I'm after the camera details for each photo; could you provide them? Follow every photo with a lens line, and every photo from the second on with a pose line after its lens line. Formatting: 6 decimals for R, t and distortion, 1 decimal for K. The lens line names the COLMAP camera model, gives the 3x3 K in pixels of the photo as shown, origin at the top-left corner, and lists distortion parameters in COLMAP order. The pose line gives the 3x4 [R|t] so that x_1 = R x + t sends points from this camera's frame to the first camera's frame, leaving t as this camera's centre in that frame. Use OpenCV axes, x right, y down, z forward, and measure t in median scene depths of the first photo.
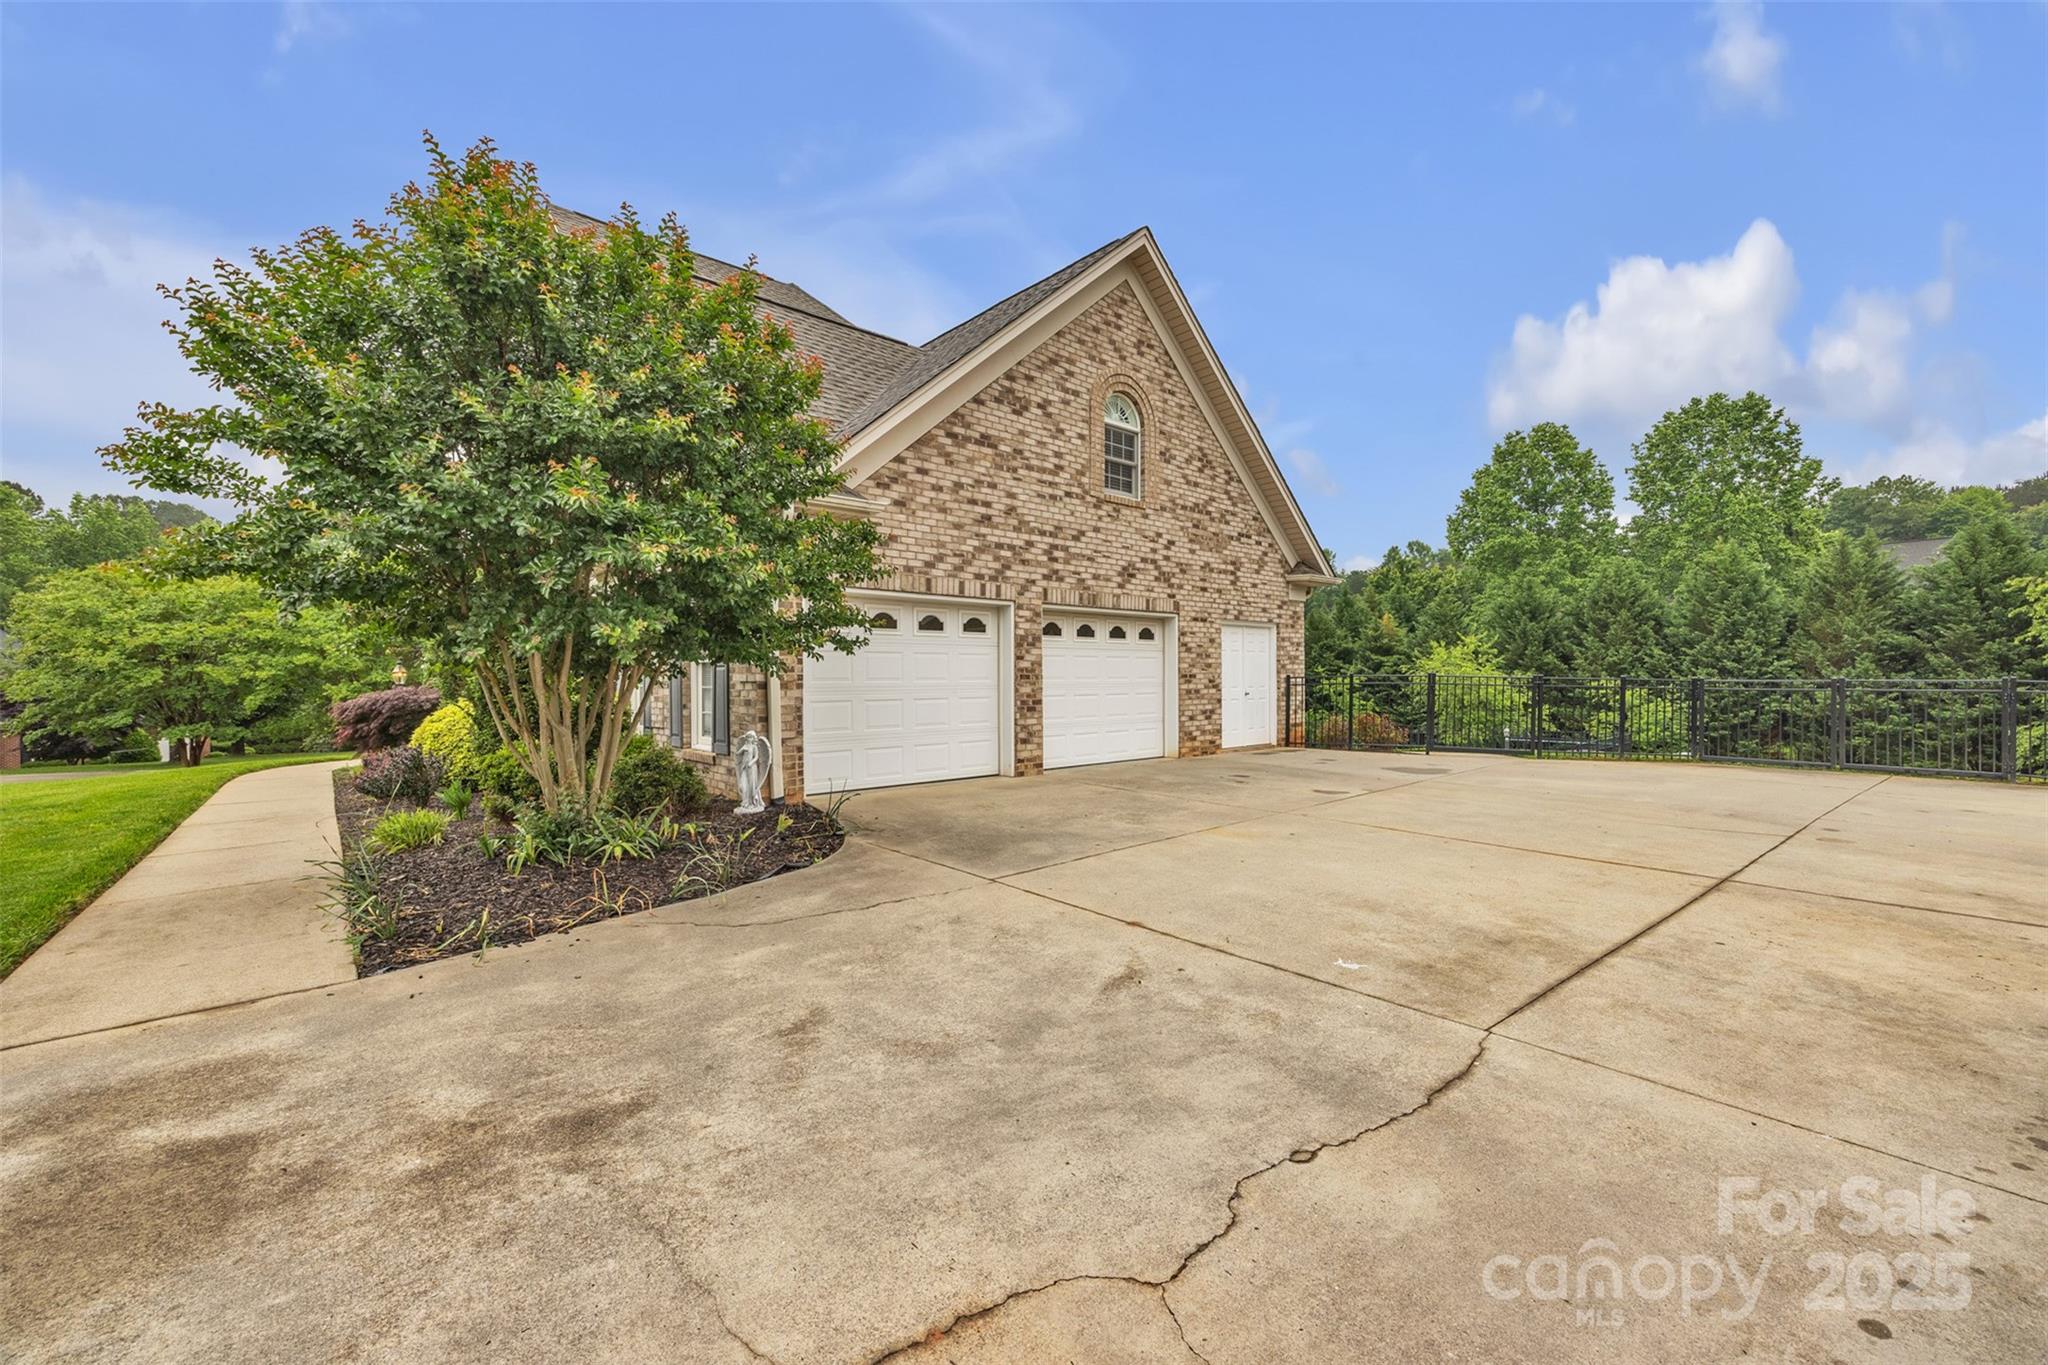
lens RADIAL K [[790.6, 0, 1033.8], [0, 790.6, 681.1], [0, 0, 1]] dist [-0.002848, -0.000188]
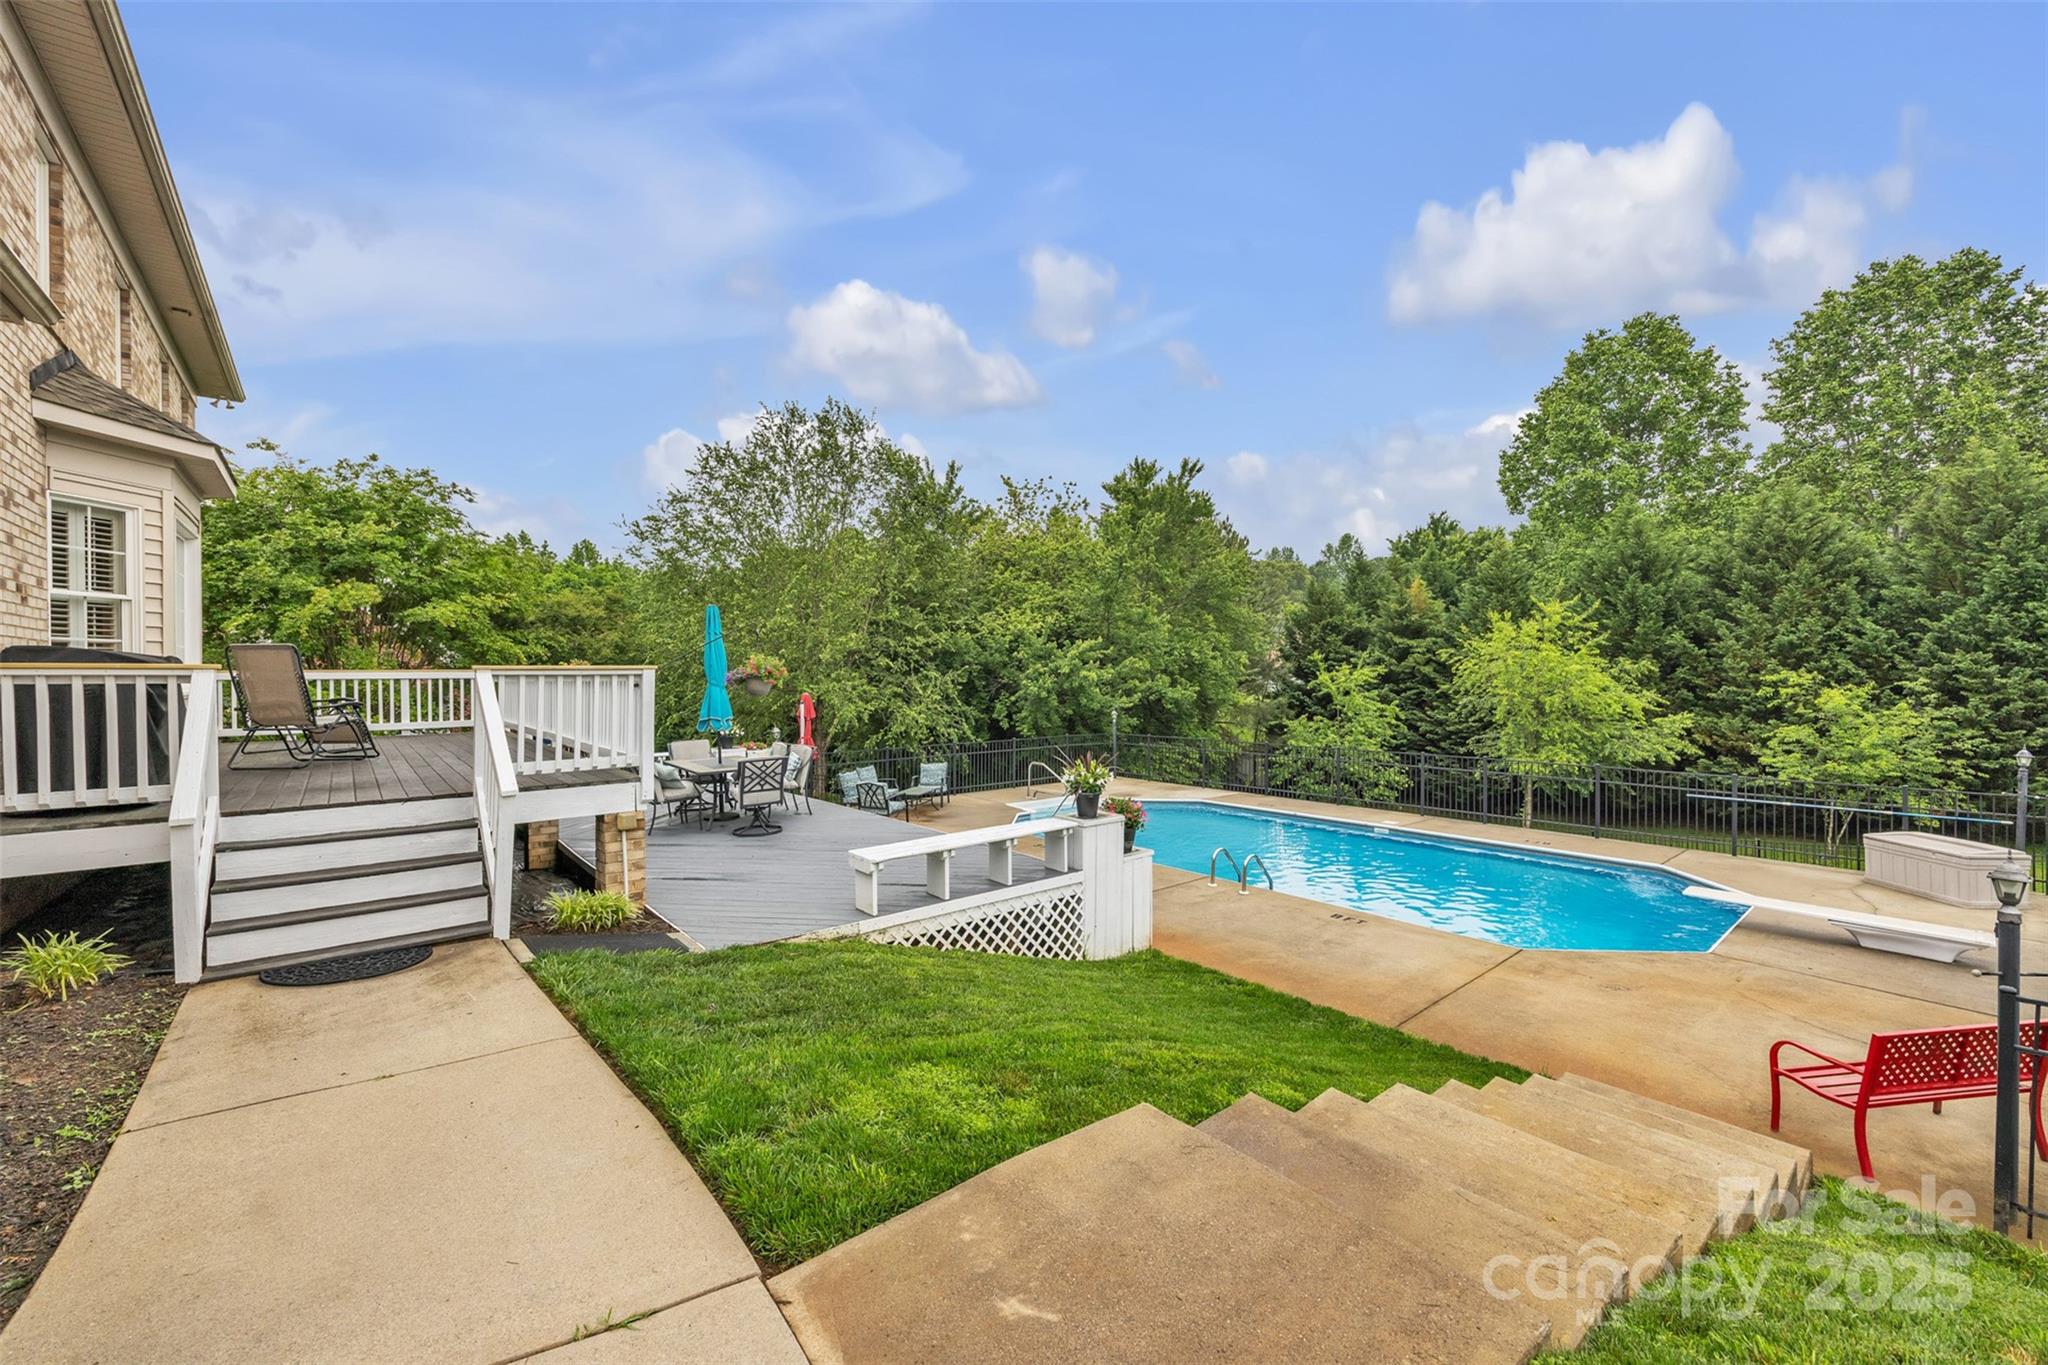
lens RADIAL K [[800.2, 0, 1023.6], [0, 800.2, 688.8], [0, 0, 1]] dist [-0.002675, -0.000225]
pose [[0.999433, 0.001706, -0.033612, 0.139625], [-0.001217, 0.999893, 0.014573, 0.002819], [0.033633, -0.014524, 0.999329, 0.318382]]
